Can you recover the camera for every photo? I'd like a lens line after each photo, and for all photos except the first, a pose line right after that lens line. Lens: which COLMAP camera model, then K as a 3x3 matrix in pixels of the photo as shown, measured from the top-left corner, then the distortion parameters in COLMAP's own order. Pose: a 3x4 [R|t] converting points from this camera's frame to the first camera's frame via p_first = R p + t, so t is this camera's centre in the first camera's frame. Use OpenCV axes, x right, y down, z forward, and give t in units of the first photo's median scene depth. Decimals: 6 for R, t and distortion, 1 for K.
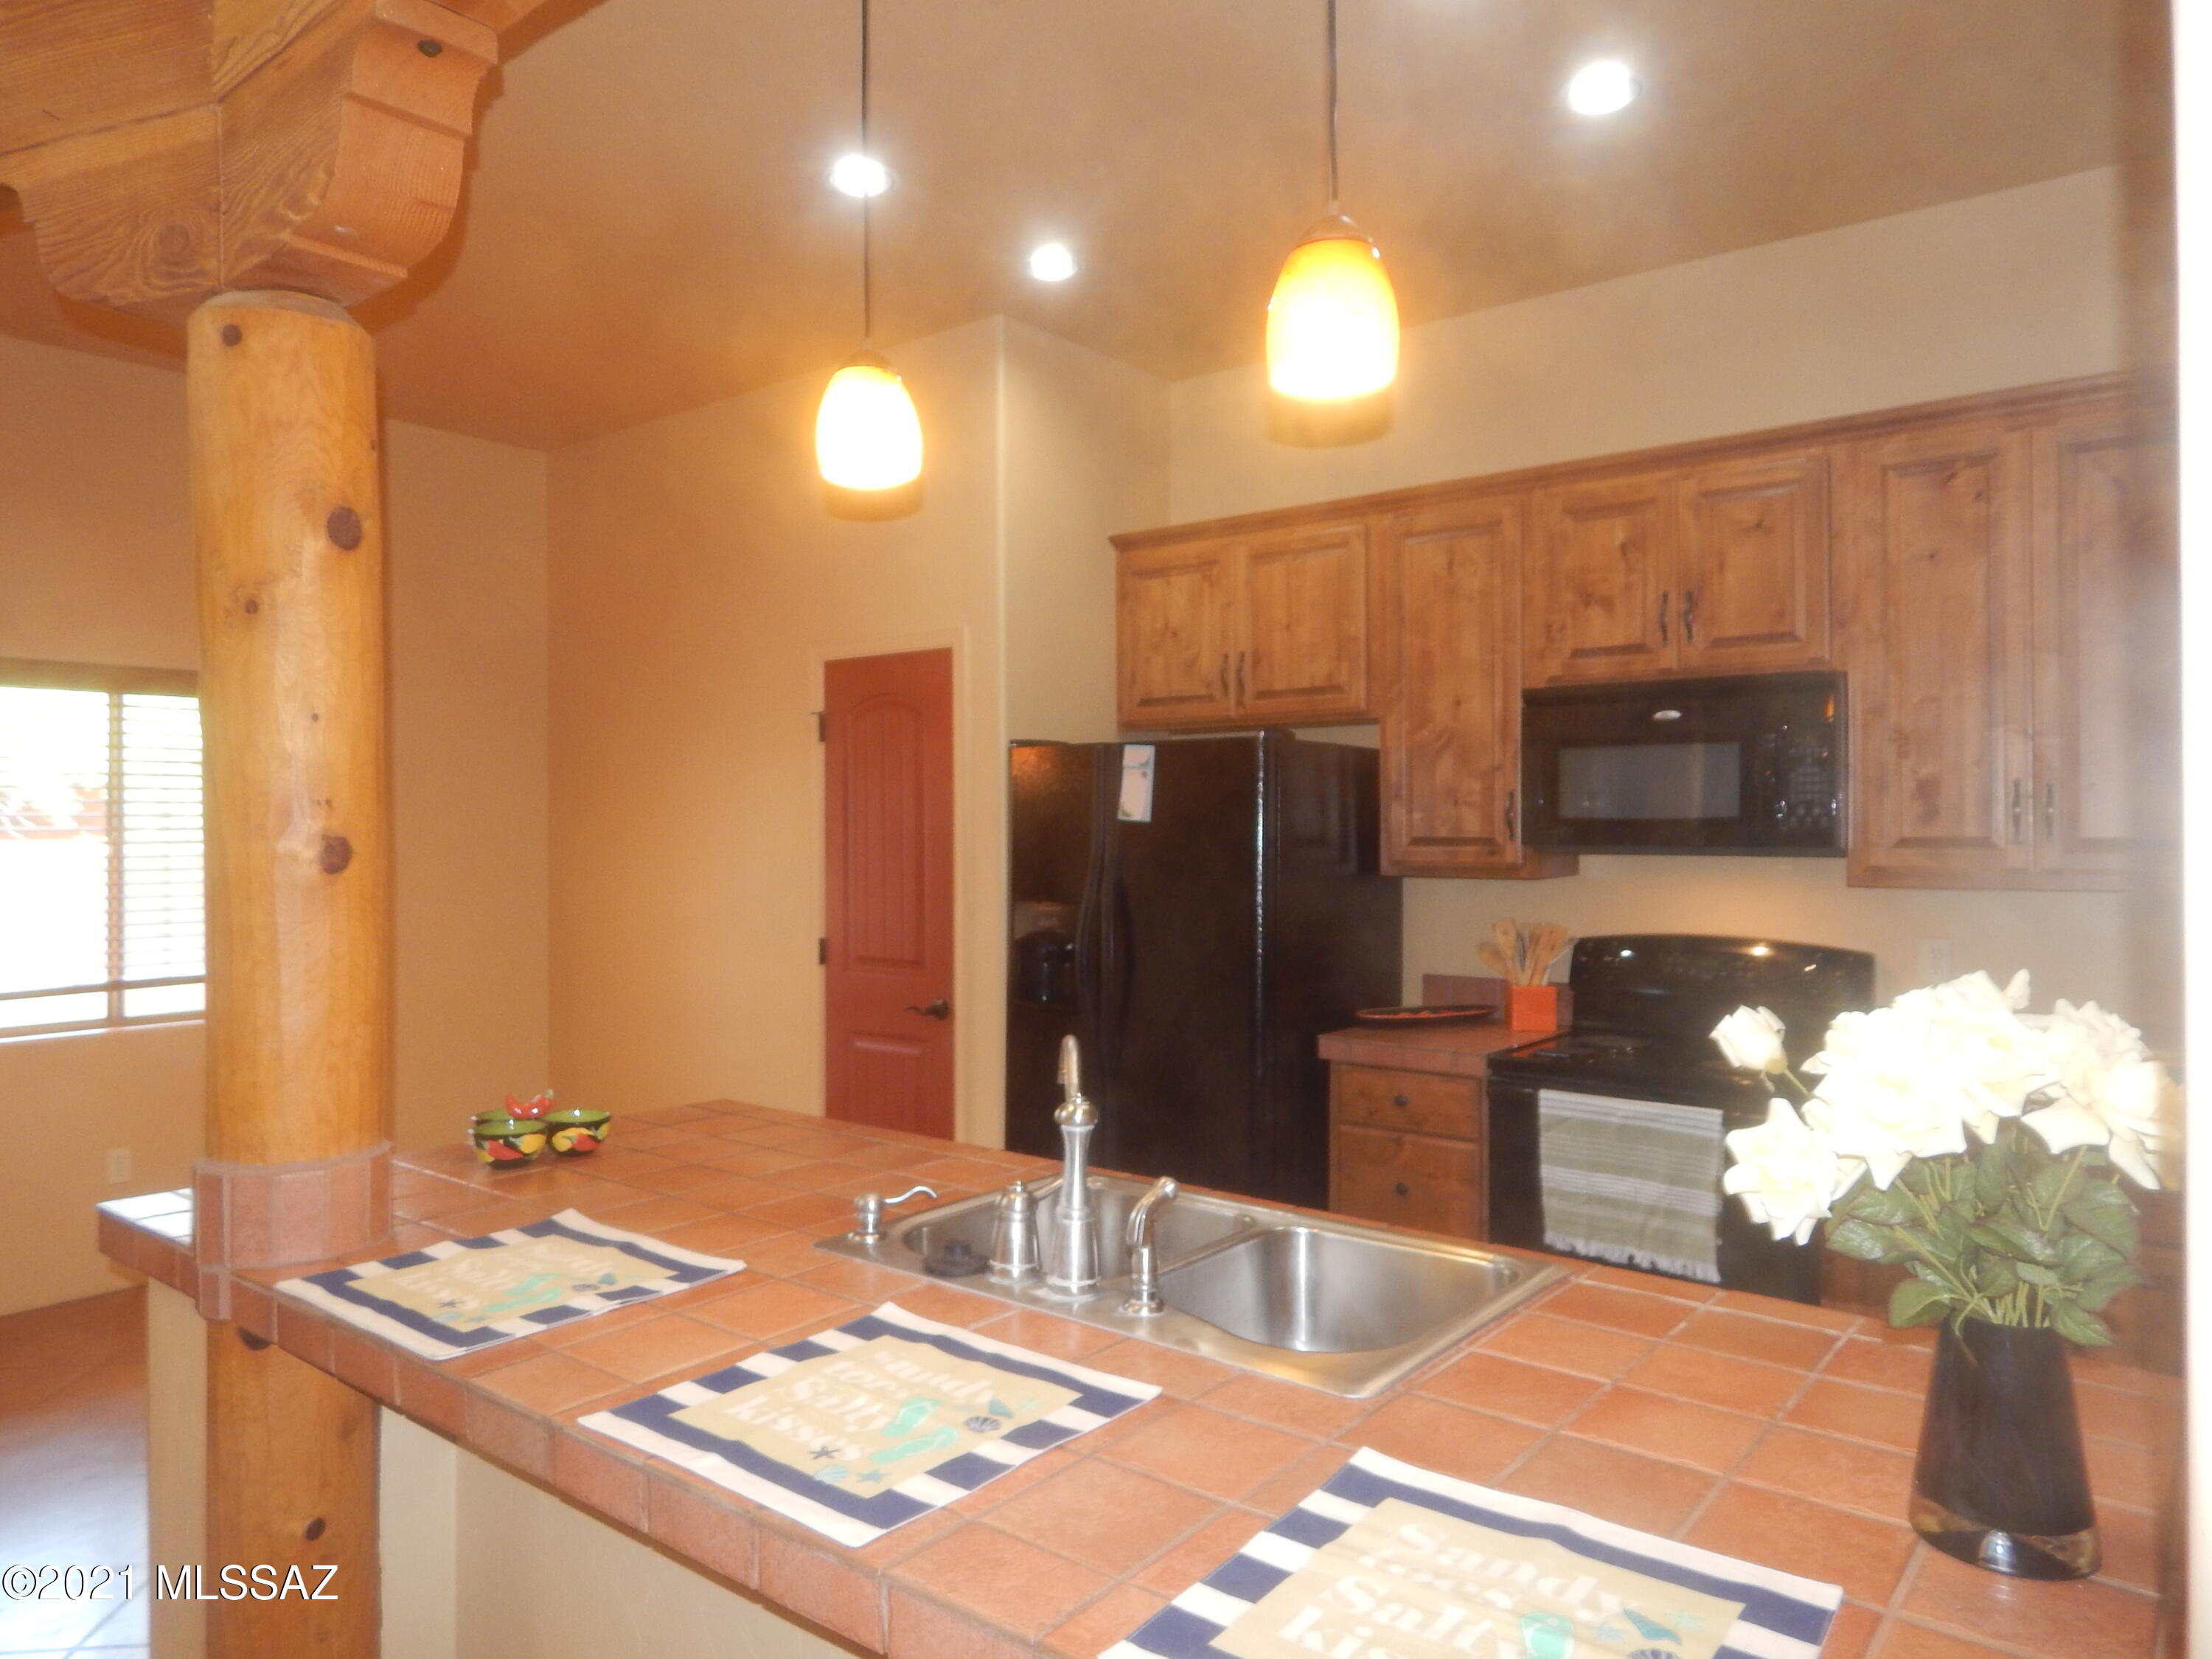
lens RADIAL K [[1464.9, 0, 1109.1], [0, 1464.9, 821.7], [0, 0, 1]] dist [0.011788, -0.012844]
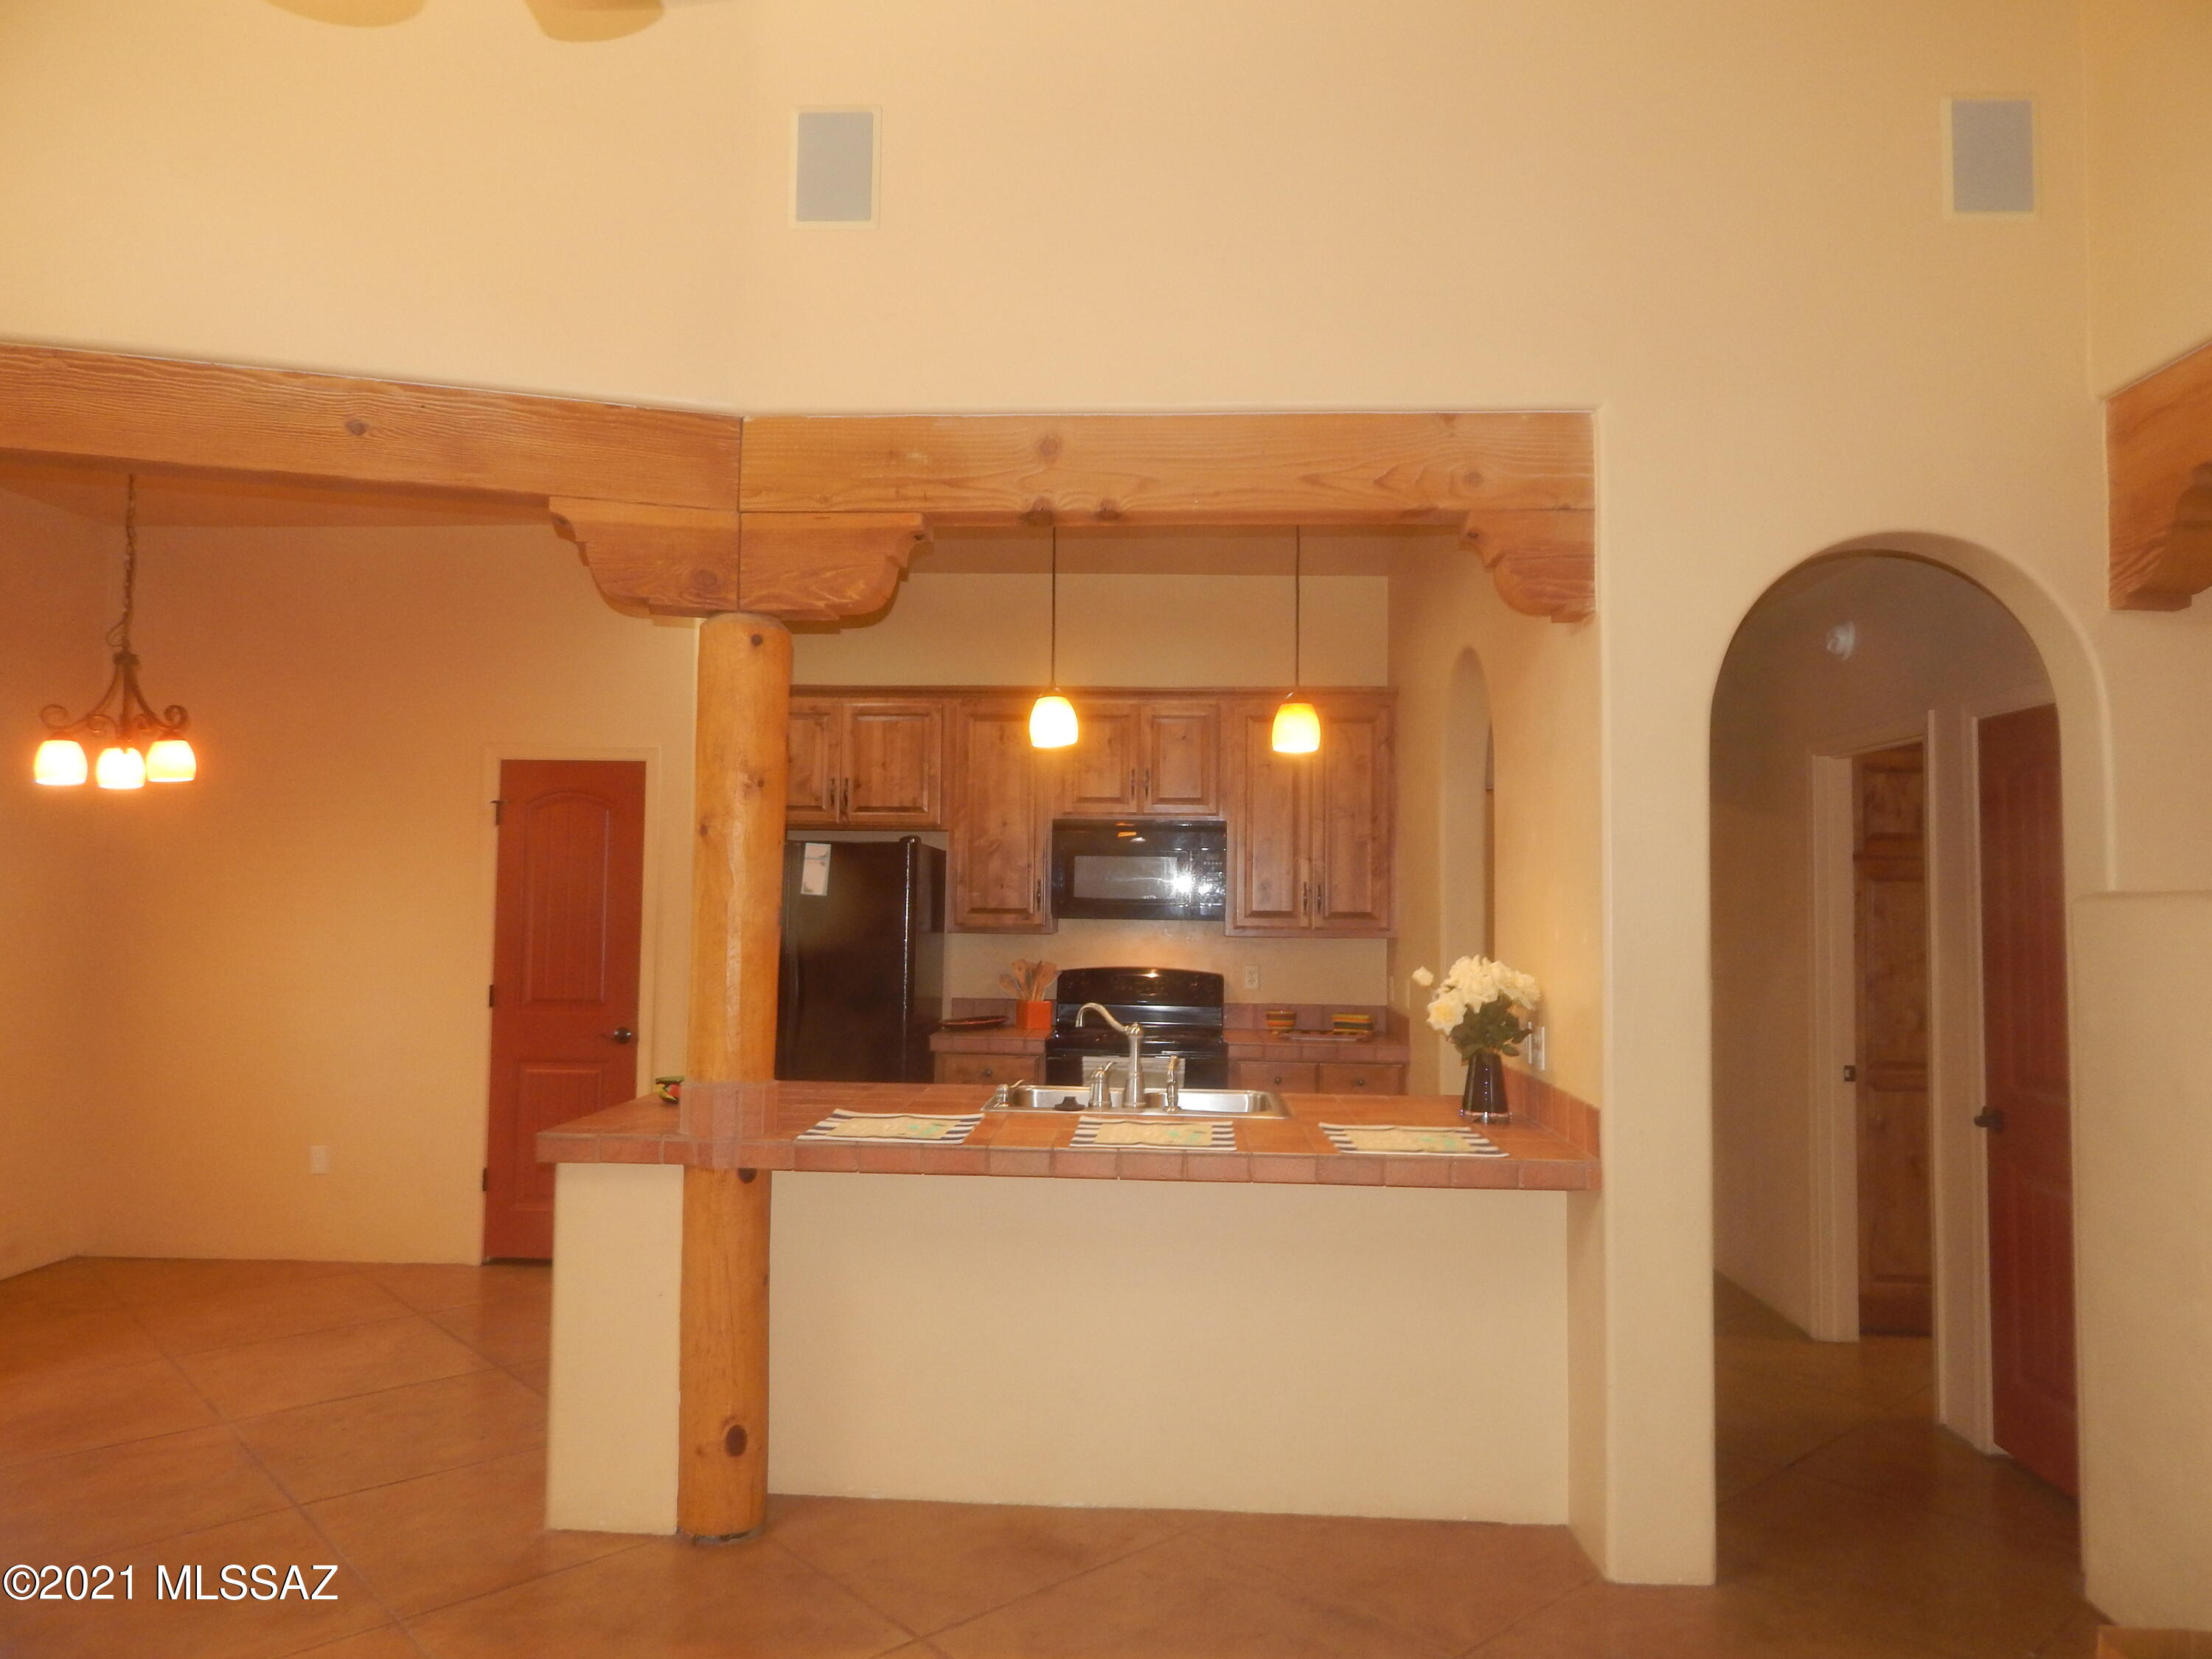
lens RADIAL K [[1464.9, 0, 1109.1], [0, 1464.9, 821.7], [0, 0, 1]] dist [0.011788, -0.012844]
pose [[0.810097, 0.043234, 0.584699, -0.608517], [-0.016619, 0.998570, -0.050811, -0.004009], [-0.586060, 0.031445, 0.809657, -0.362247]]
